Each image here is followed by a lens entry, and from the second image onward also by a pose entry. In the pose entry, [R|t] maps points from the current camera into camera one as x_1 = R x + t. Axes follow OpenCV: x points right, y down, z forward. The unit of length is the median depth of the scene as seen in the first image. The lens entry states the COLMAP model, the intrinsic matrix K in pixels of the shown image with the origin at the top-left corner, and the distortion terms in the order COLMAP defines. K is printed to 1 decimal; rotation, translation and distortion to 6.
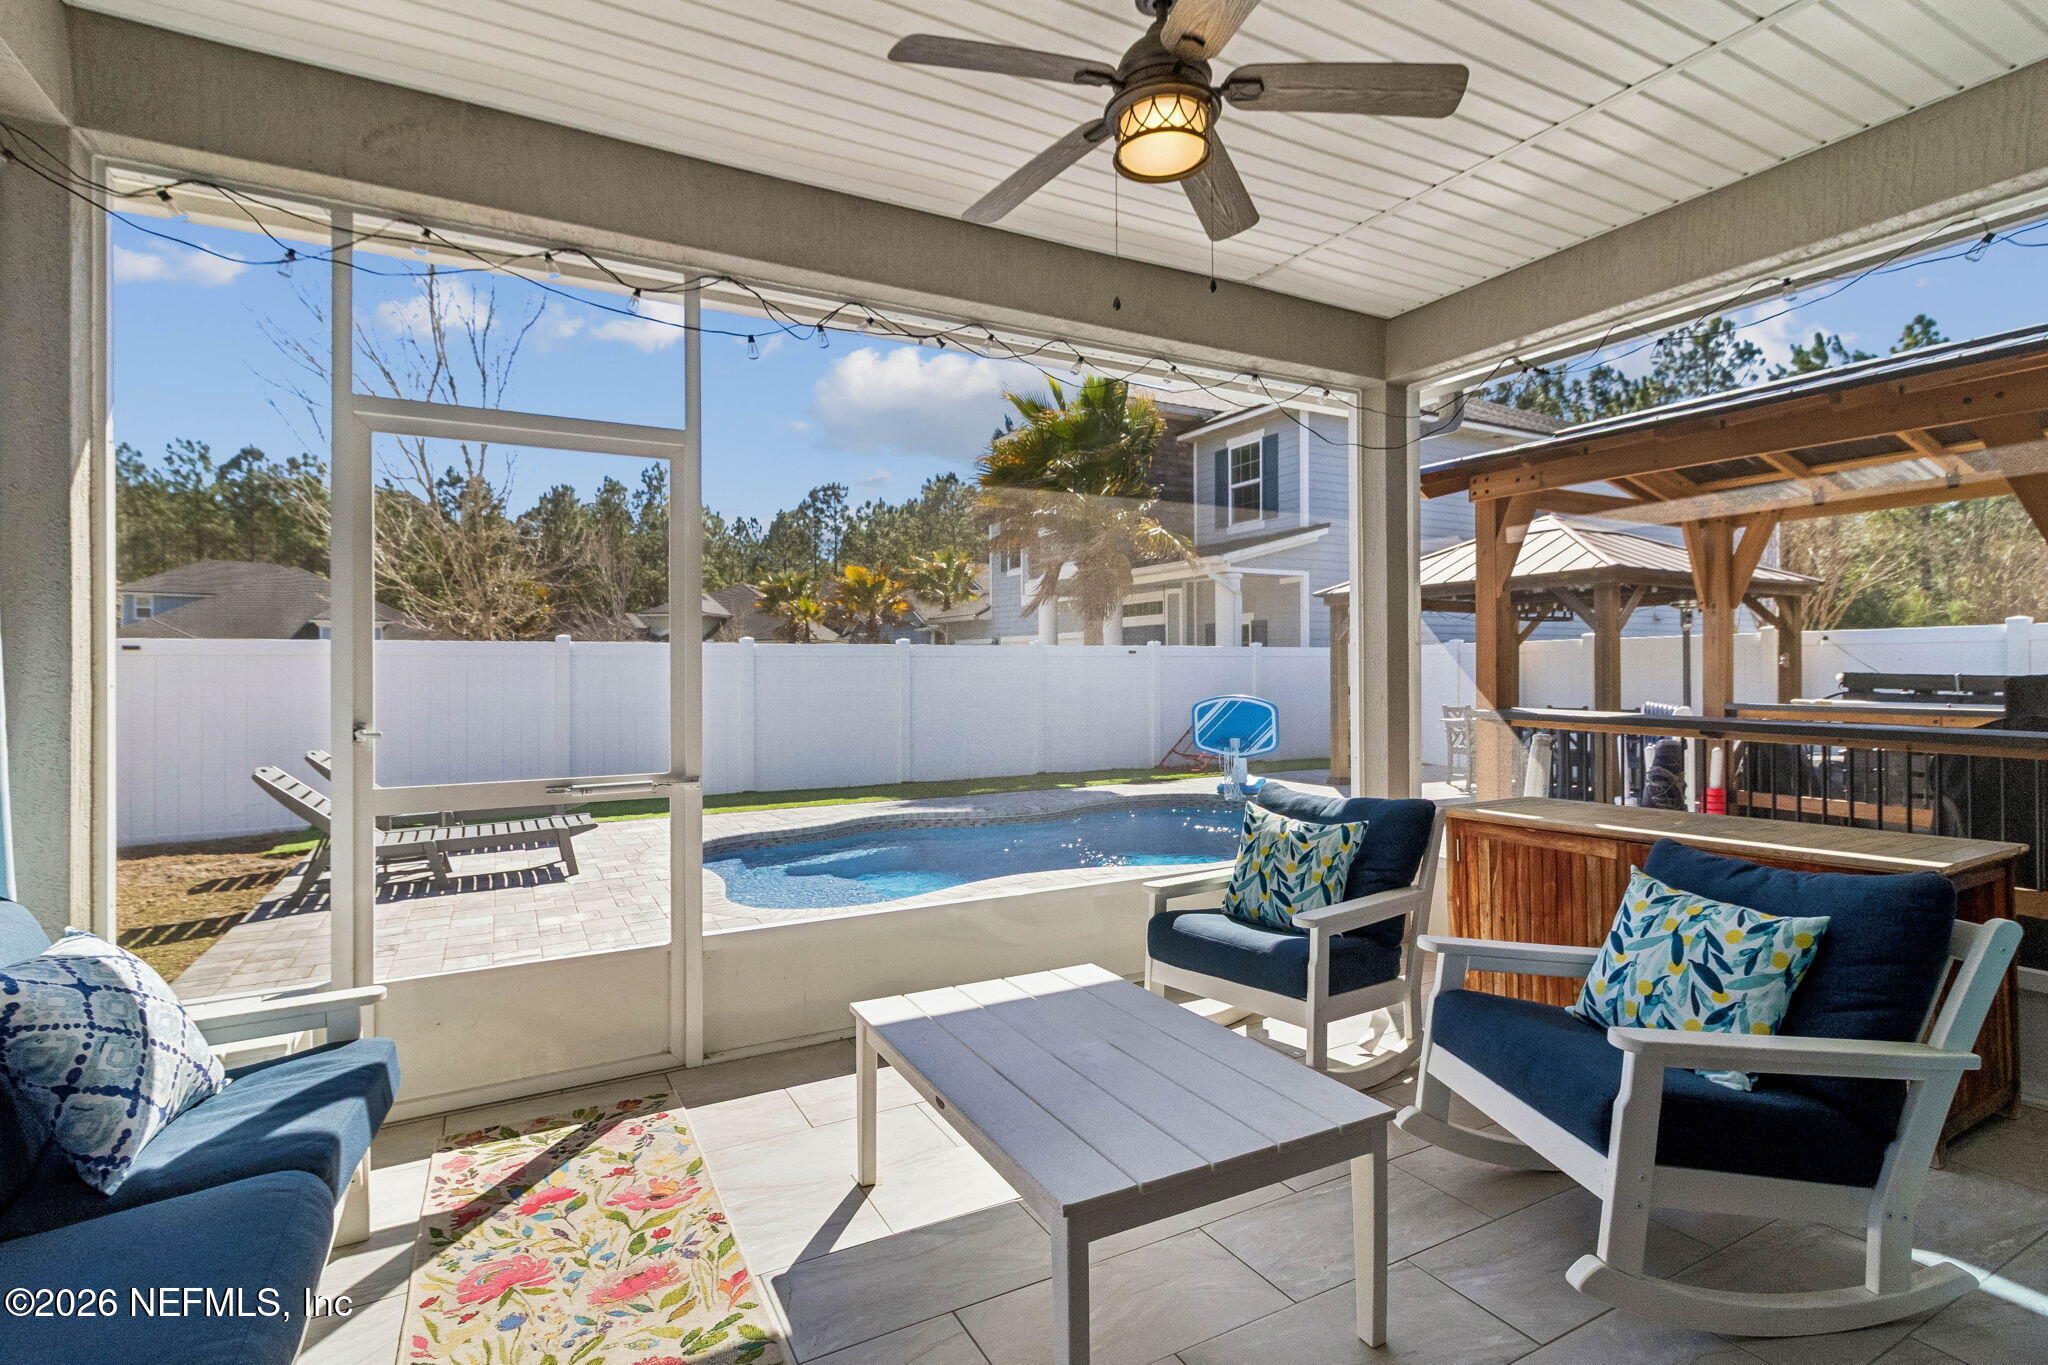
lens RADIAL K [[979.6, 0, 1023.0], [0, 979.6, 667.0], [0, 0, 1]] dist [0.001160, -0.000410]
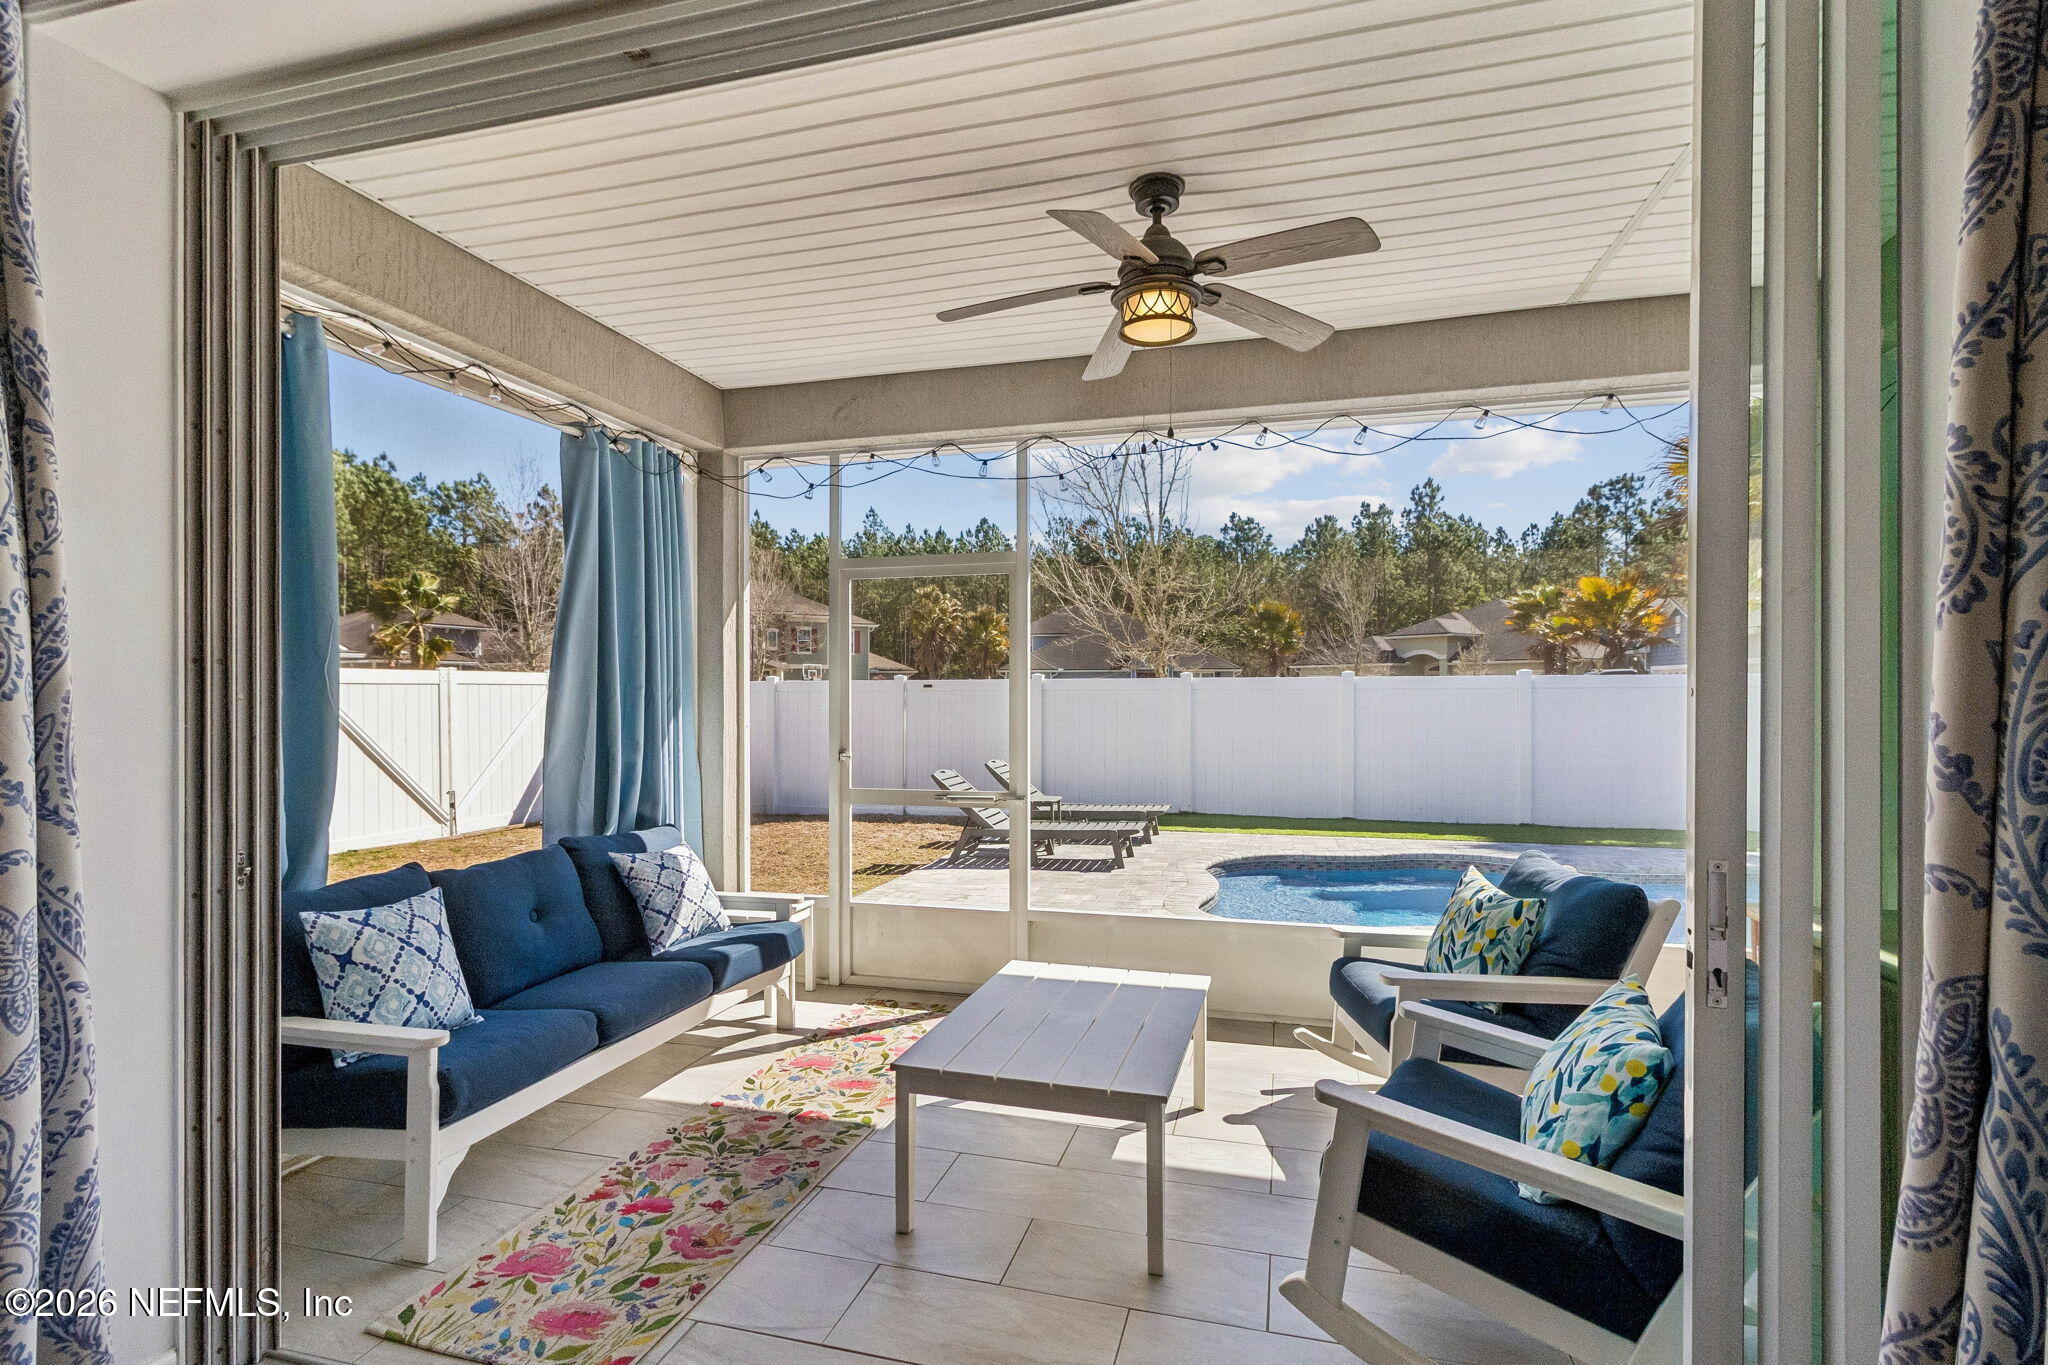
lens RADIAL K [[1003.8, 0, 1024.0], [0, 1003.8, 682.5], [0, 0, 1]] dist [-0.000610, -0.000277]
pose [[0.718095, -0.000538, -0.695945, 0.307693], [-0.000549, 0.999999, -0.001340, -0.023018], [0.695945, 0.001344, 0.718094, -0.019348]]
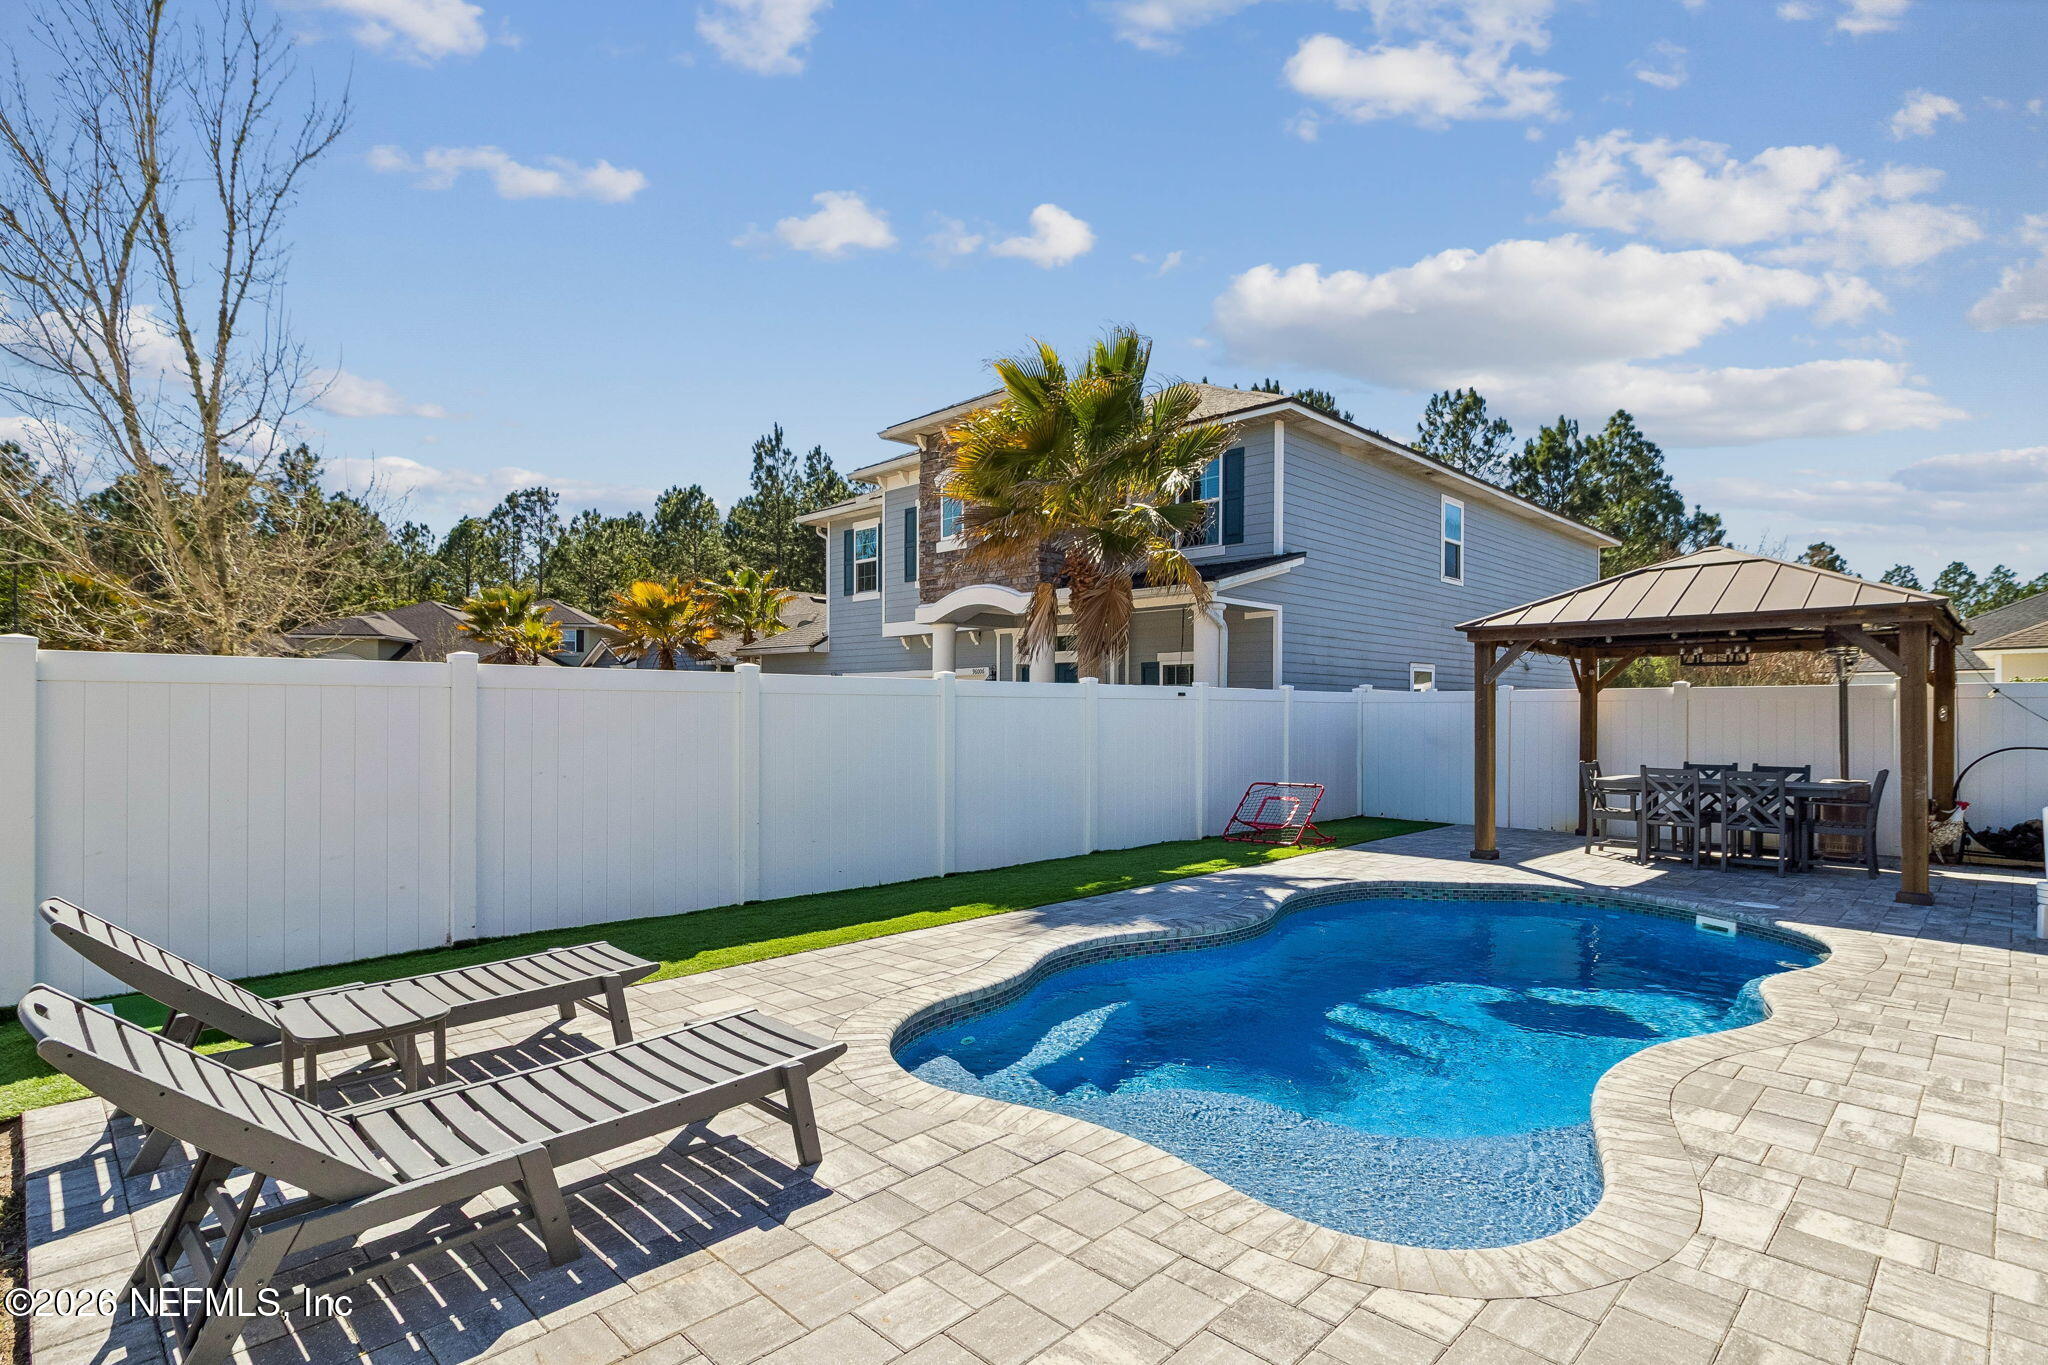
lens RADIAL K [[1003.8, 0, 1024.0], [0, 1003.8, 682.5], [0, 0, 1]] dist [-0.000610, -0.000277]
pose [[0.952867, 0.017973, 0.302857, -0.405497], [-0.009915, 0.999555, -0.028125, 0.000042], [-0.303228, 0.023796, 0.952621, 0.410837]]
